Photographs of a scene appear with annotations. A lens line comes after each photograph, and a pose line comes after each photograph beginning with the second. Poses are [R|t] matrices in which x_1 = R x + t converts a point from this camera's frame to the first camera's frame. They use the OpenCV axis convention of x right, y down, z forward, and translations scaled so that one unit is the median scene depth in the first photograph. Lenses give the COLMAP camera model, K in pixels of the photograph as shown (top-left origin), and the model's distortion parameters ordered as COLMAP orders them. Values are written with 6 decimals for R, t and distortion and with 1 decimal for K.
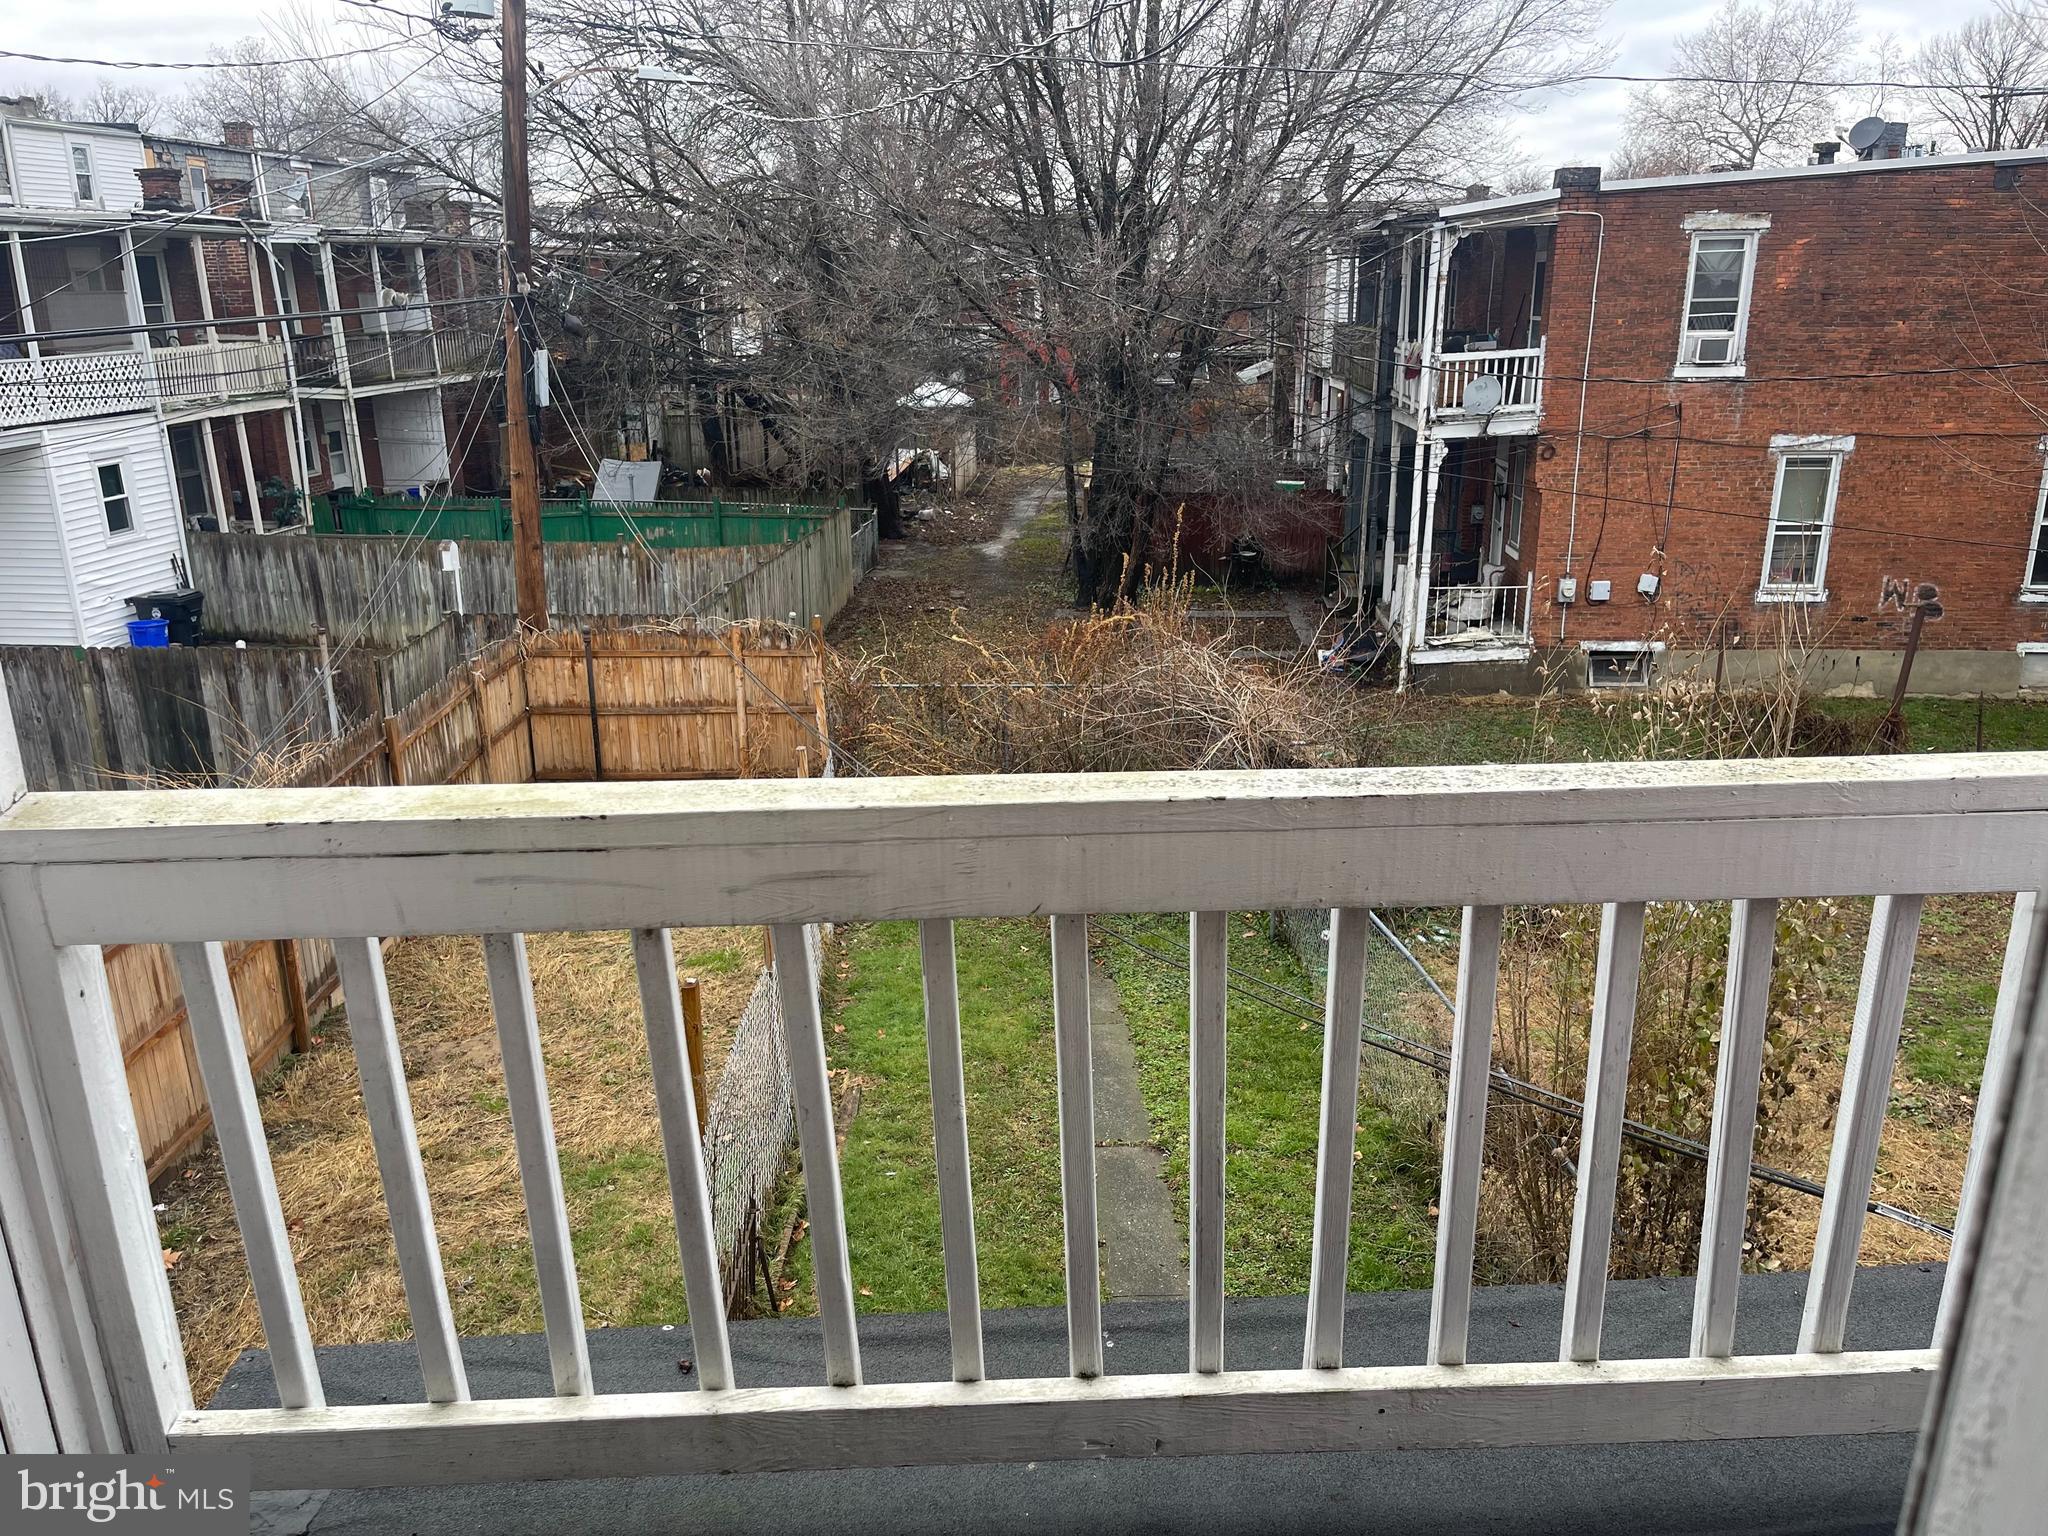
lens RADIAL K [[1568.7, 0, 1010.0], [0, 1568.7, 760.7], [0, 0, 1]] dist [0.054733, -0.063994]
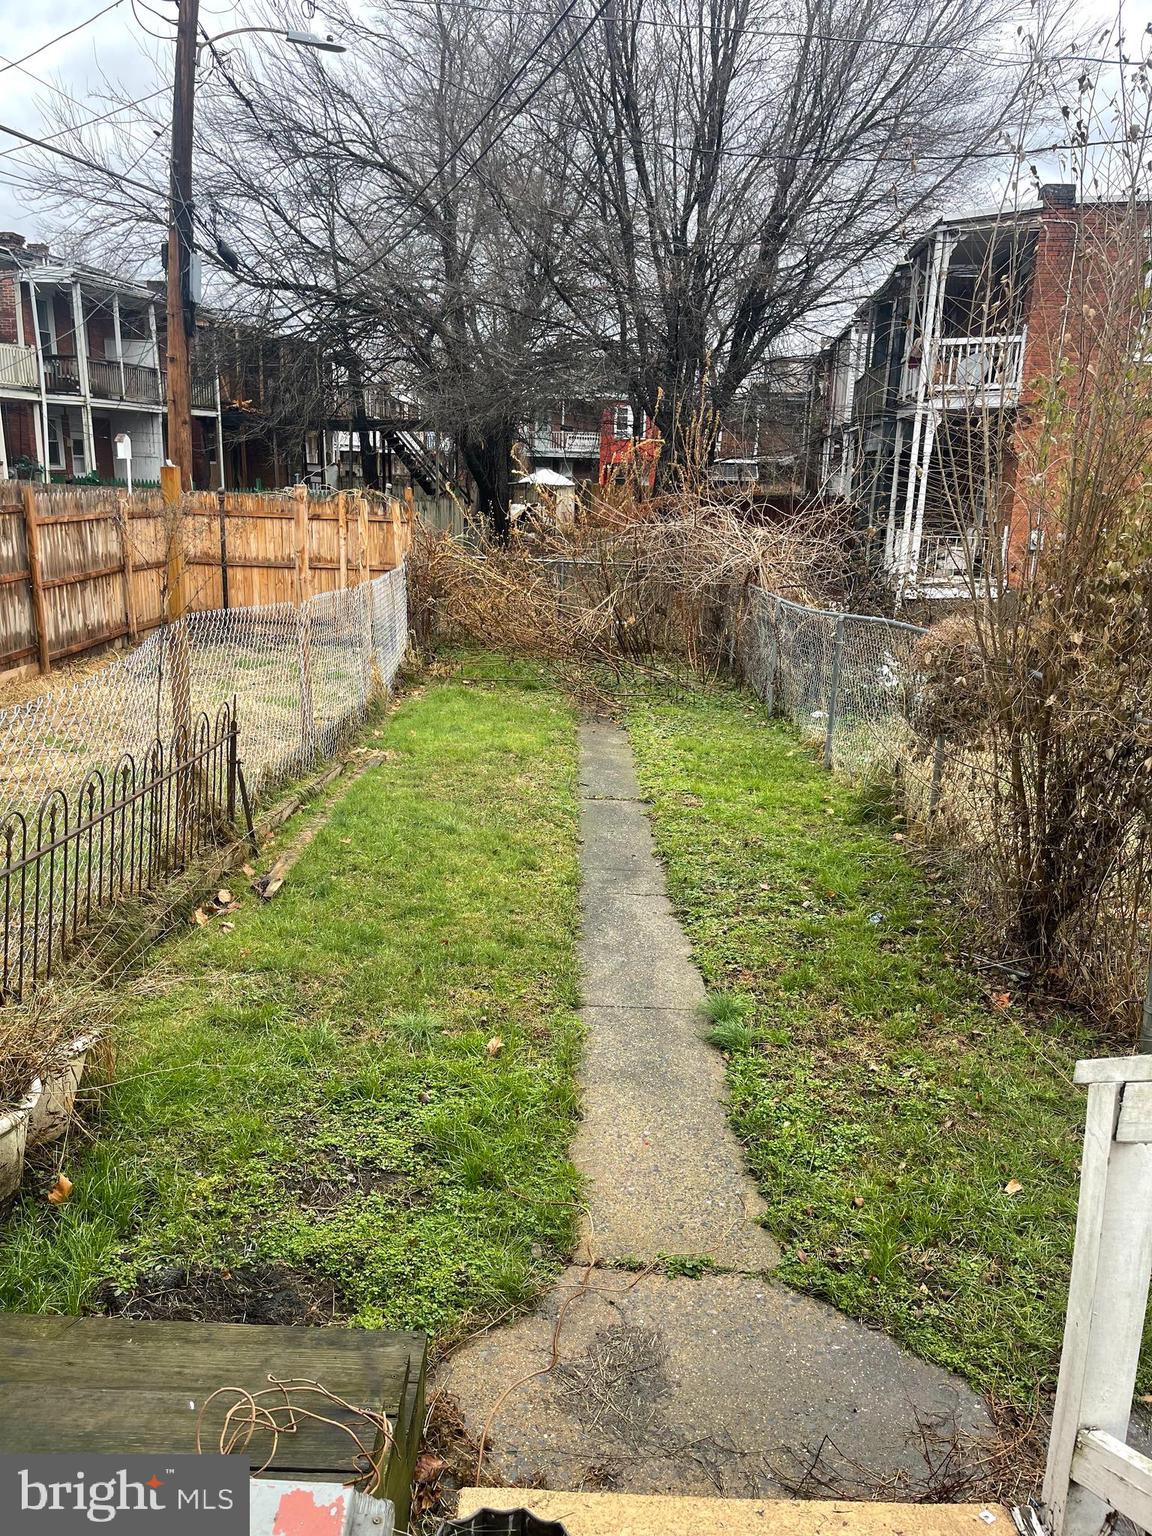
lens RADIAL K [[1176.6, 0, 542.3], [0, 1176.6, 748.0], [0, 0, 1]] dist [0.054733, -0.063994]
pose [[0.997459, 0.051488, -0.049233, 0.027149], [-0.053793, 0.997460, -0.046691, 0.112644], [0.046704, 0.049221, 0.997695, 0.082200]]
